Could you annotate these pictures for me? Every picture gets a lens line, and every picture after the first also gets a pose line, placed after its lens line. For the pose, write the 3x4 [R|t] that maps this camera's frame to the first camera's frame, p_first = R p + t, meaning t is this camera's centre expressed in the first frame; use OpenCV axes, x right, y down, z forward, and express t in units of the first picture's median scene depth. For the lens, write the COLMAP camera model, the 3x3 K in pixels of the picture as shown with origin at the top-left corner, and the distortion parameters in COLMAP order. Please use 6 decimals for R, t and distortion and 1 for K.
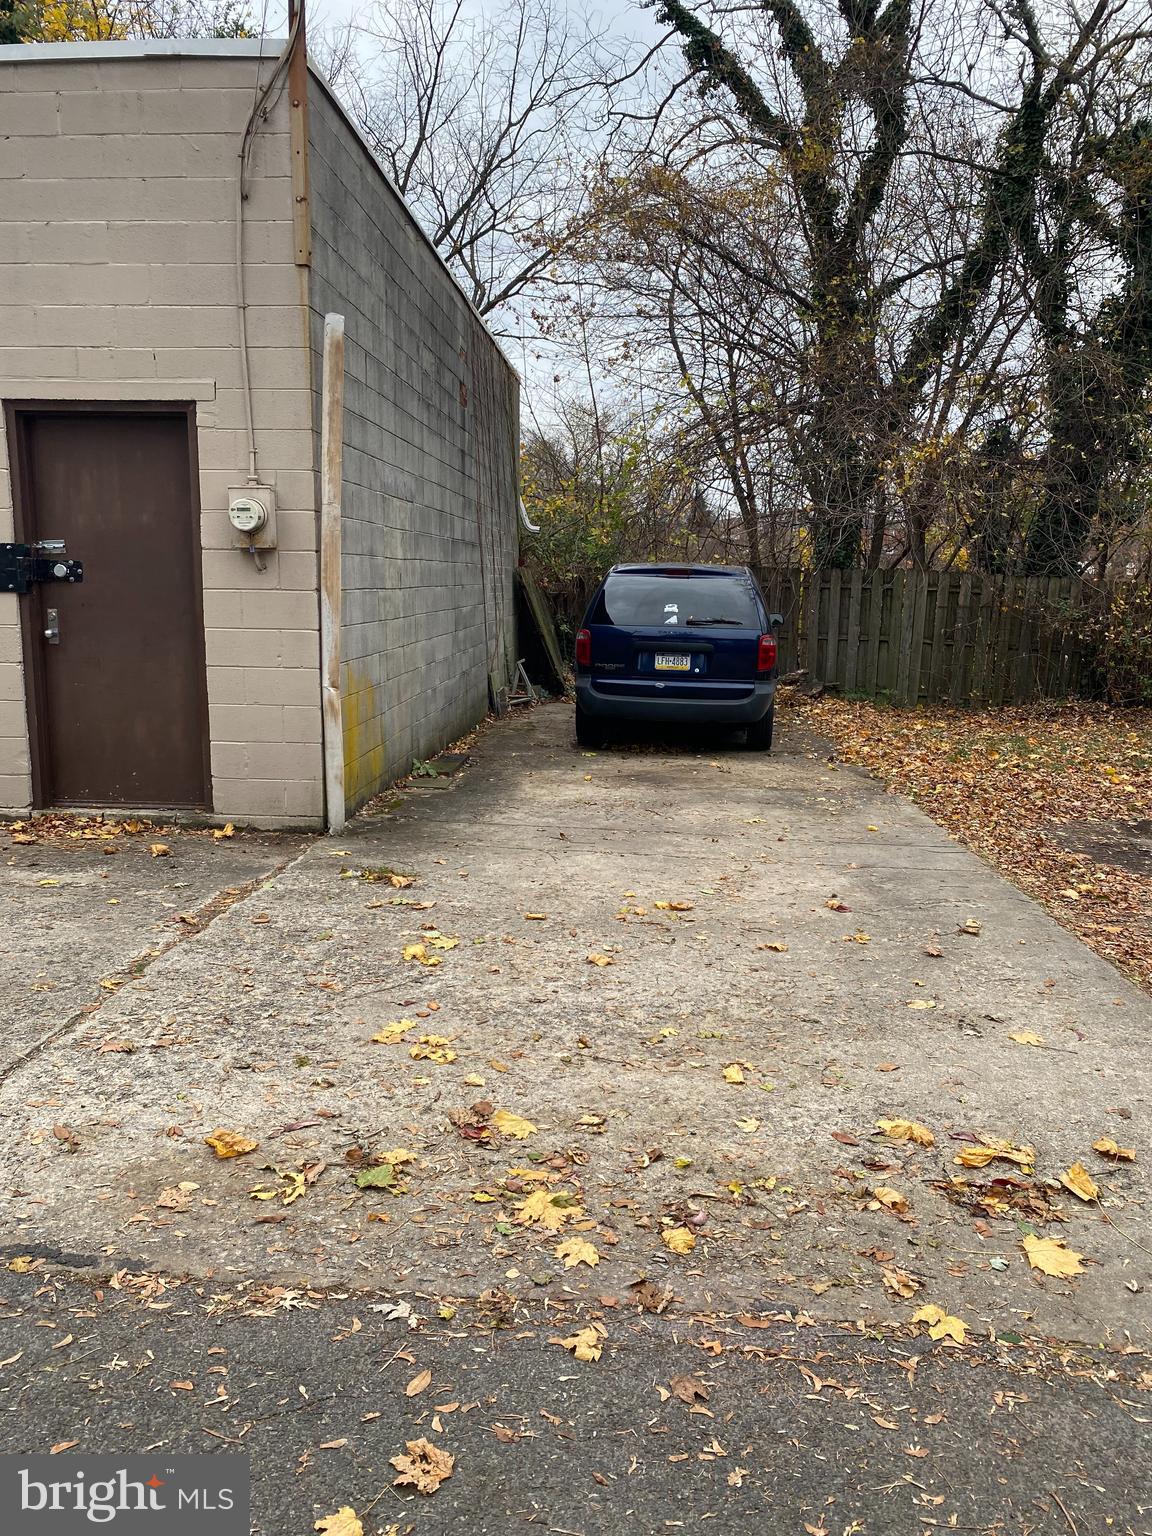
lens RADIAL K [[1172.0, 0, 573.2], [0, 1172.0, 815.5], [0, 0, 1]] dist [0.004070, 0.004272]
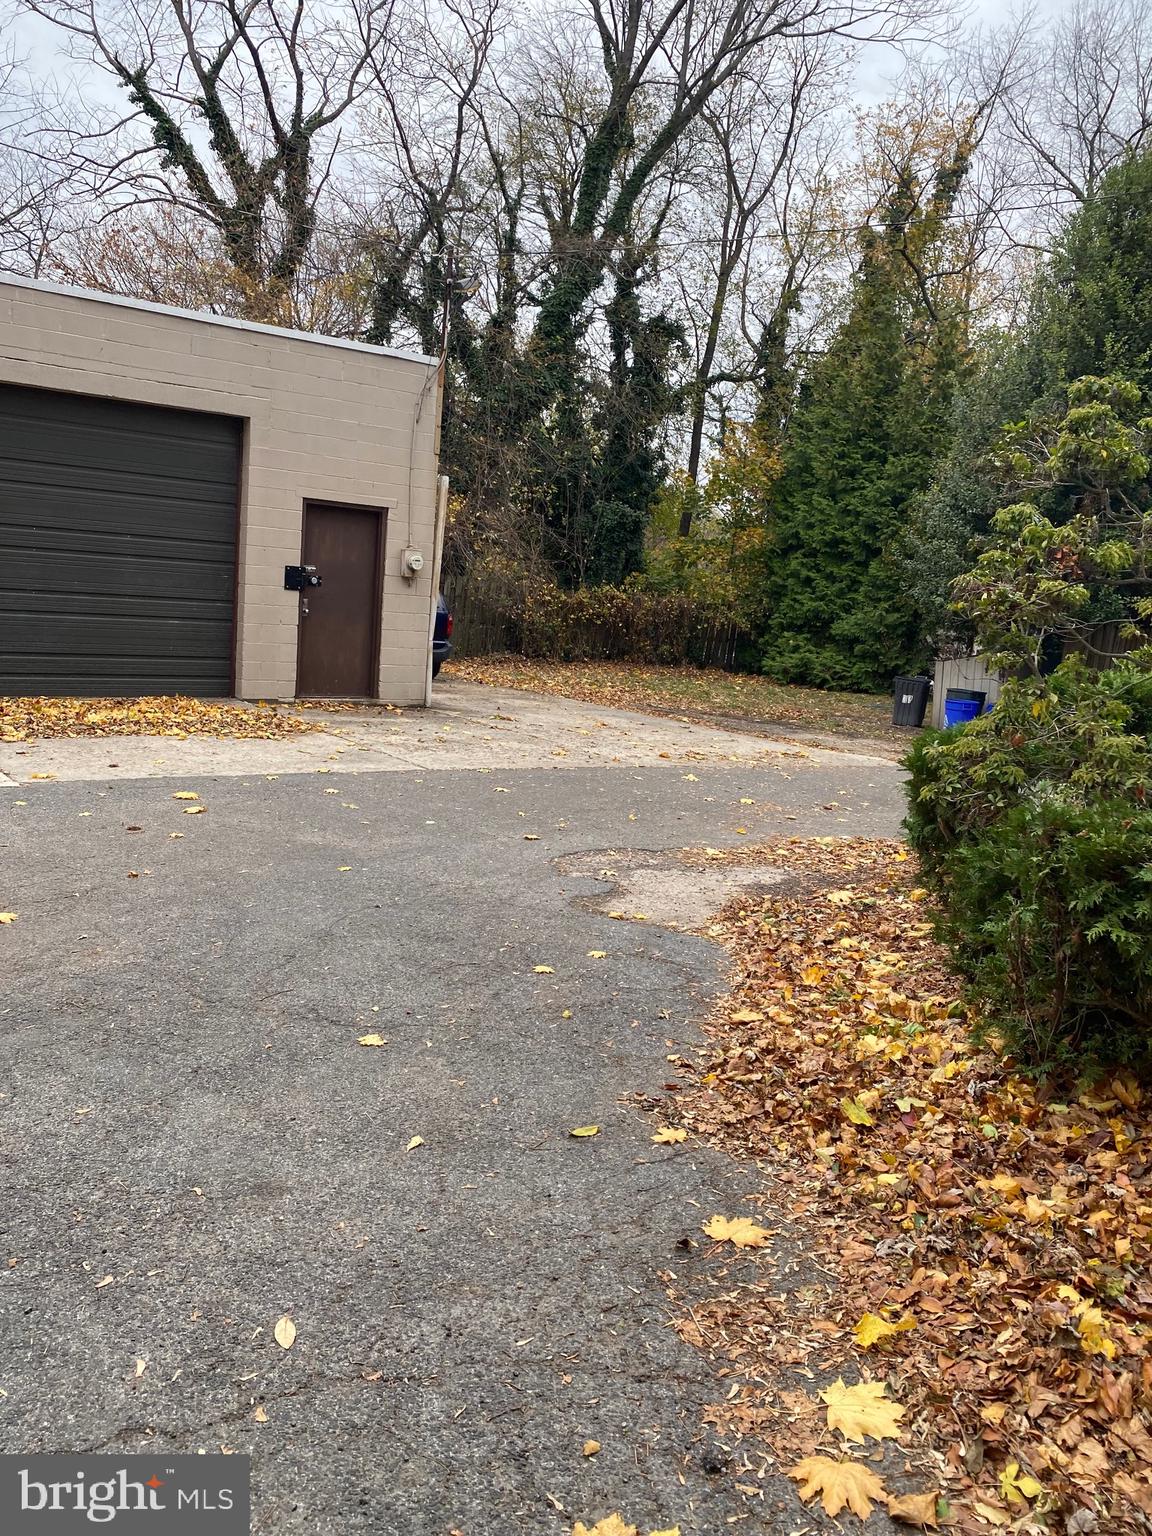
lens RADIAL K [[1172.0, 0, 573.2], [0, 1172.0, 815.5], [0, 0, 1]] dist [0.004070, 0.004272]
pose [[0.770367, -0.077930, 0.632820, -1.468590], [0.058144, 0.996953, 0.051991, 0.124140], [-0.634944, -0.003257, 0.772551, -0.900046]]
